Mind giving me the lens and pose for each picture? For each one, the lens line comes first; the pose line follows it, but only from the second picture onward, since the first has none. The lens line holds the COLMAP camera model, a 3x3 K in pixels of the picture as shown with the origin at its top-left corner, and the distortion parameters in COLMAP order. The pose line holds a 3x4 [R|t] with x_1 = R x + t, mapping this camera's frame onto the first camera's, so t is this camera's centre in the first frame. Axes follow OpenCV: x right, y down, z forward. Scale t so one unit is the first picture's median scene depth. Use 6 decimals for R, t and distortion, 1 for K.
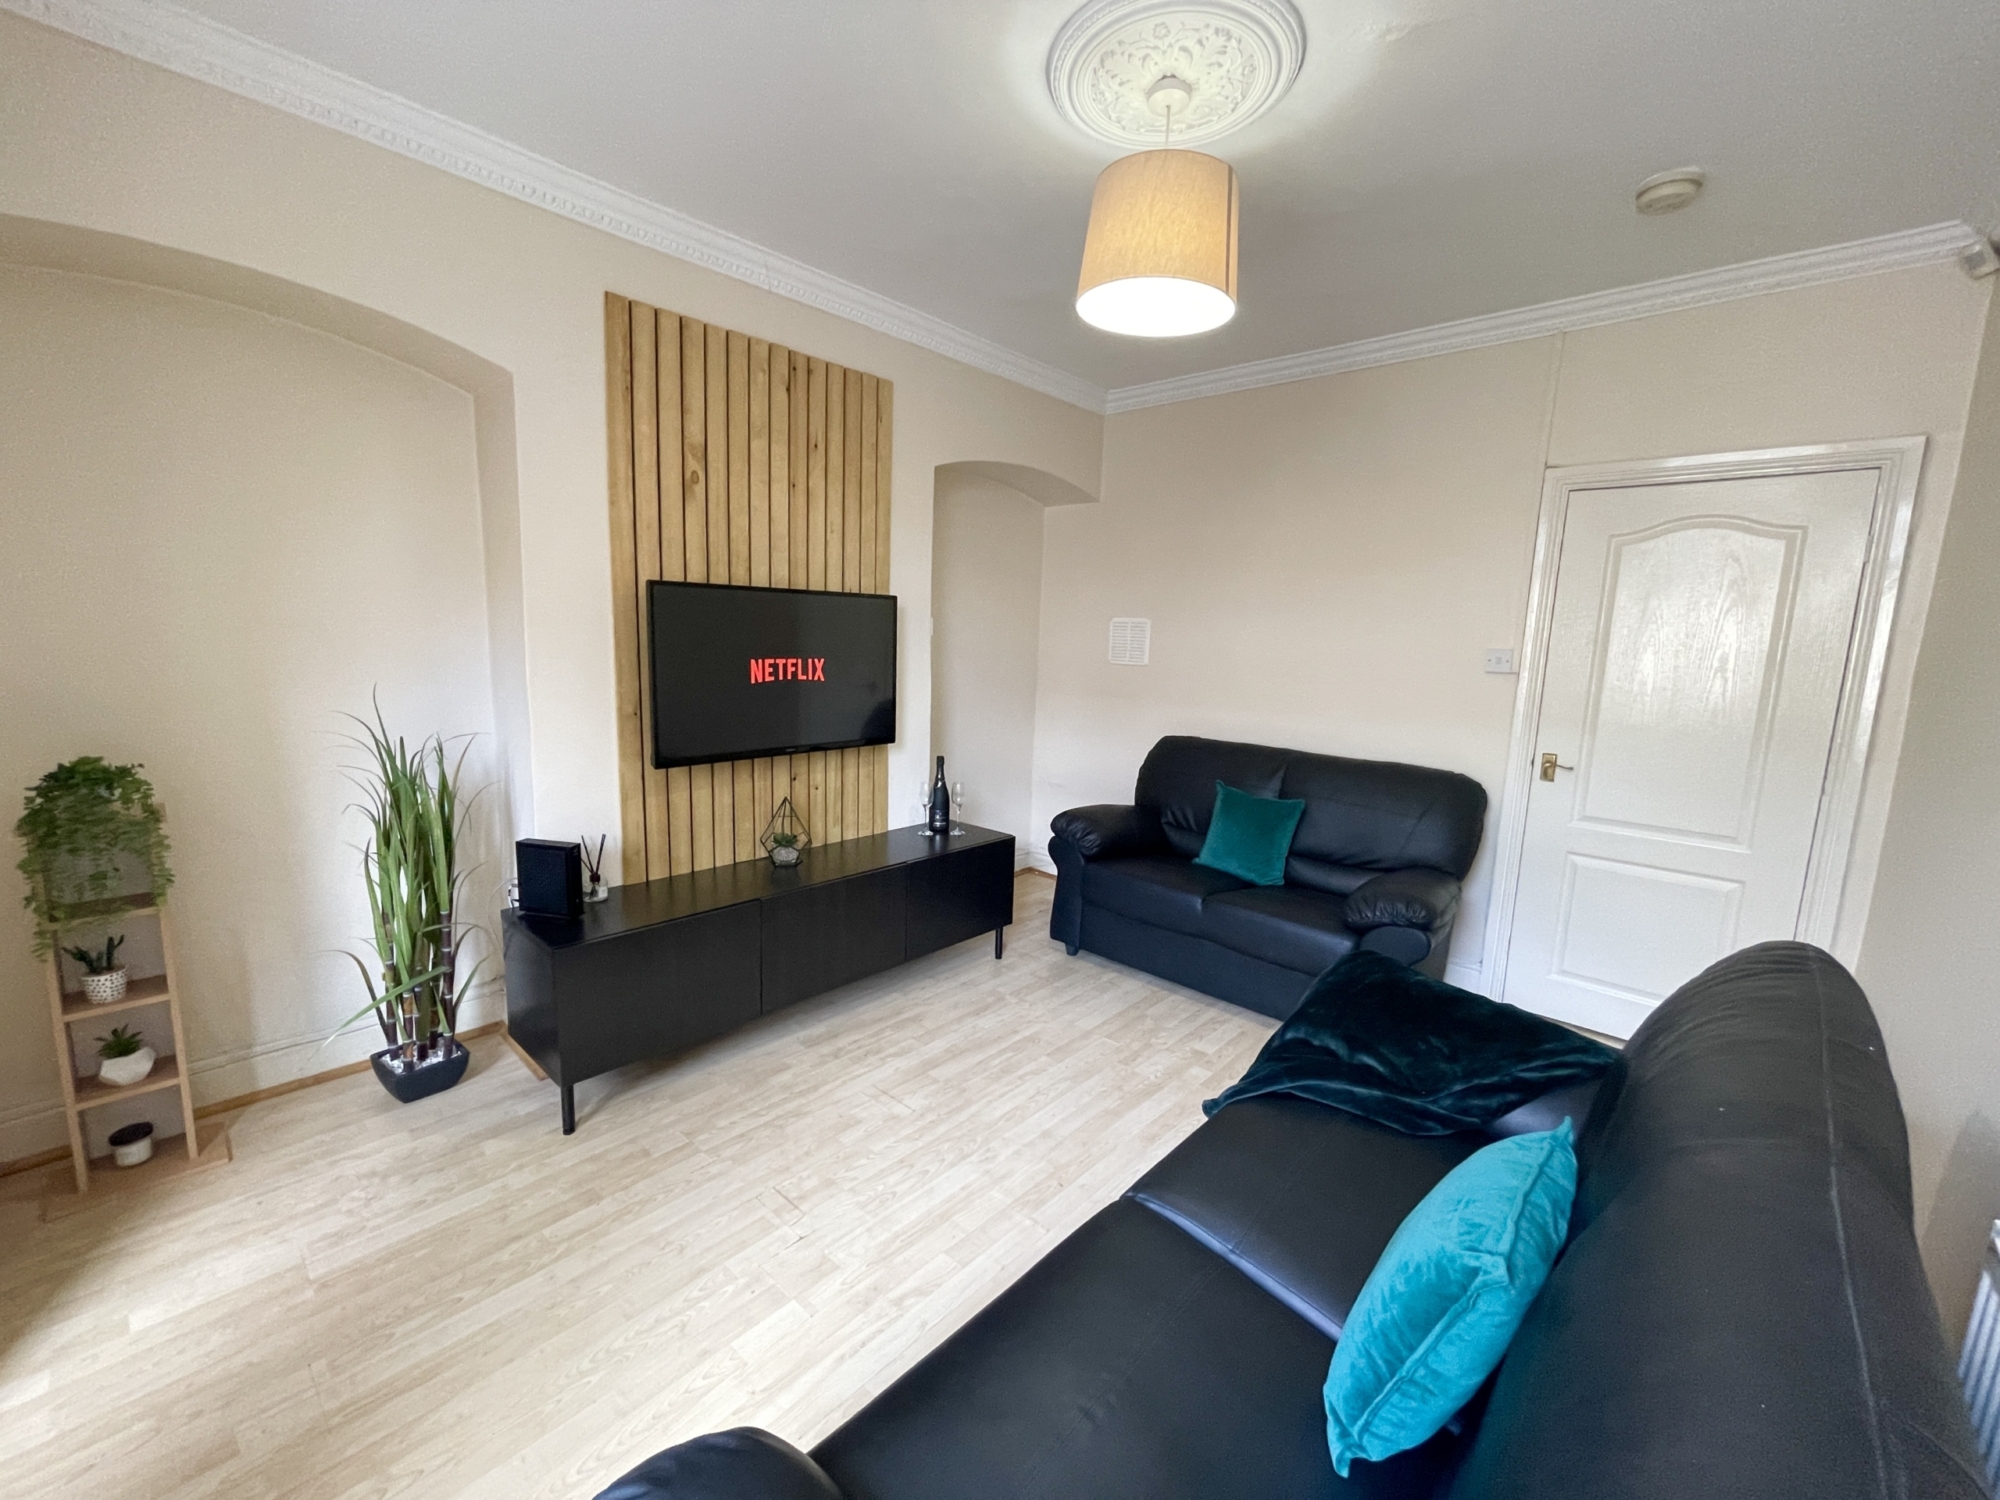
lens RADIAL K [[808.6, 0, 1007.2], [0, 808.6, 750.8], [0, 0, 1]] dist [-0.009420, 0.000022]
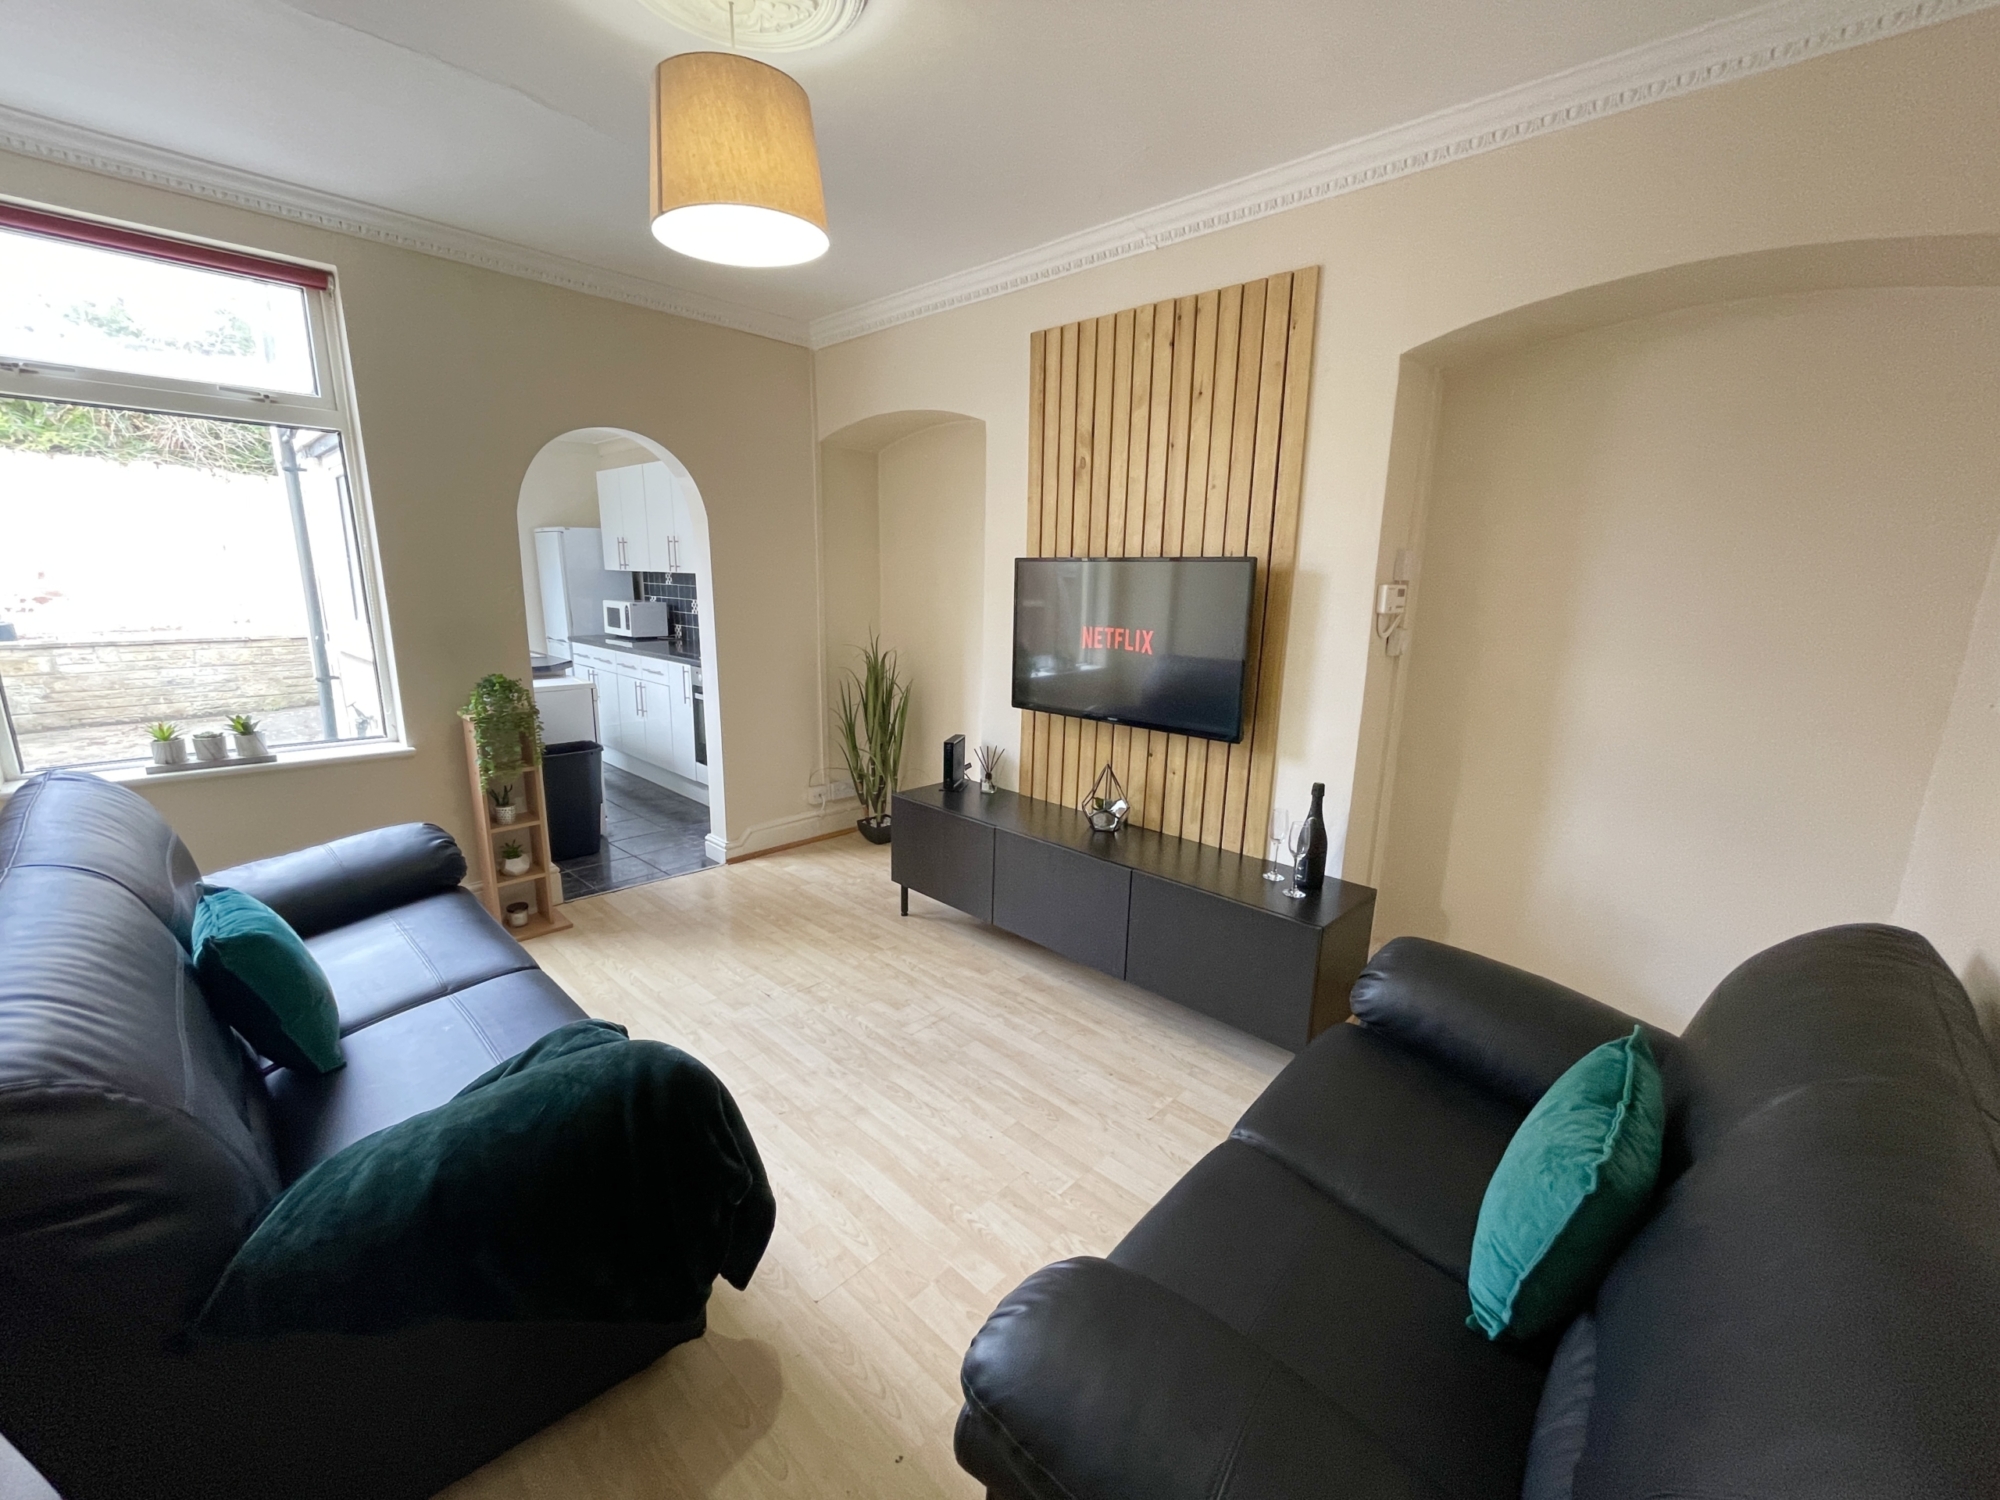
lens RADIAL K [[808.6, 0, 1000.8], [0, 808.6, 757.5], [0, 0, 1]] dist [-0.009420, 0.000022]
pose [[-0.024422, 0.184023, -0.982618, 0.763413], [-0.174619, 0.967016, 0.185441, -0.121637], [0.984333, 0.176113, 0.008518, 0.896110]]
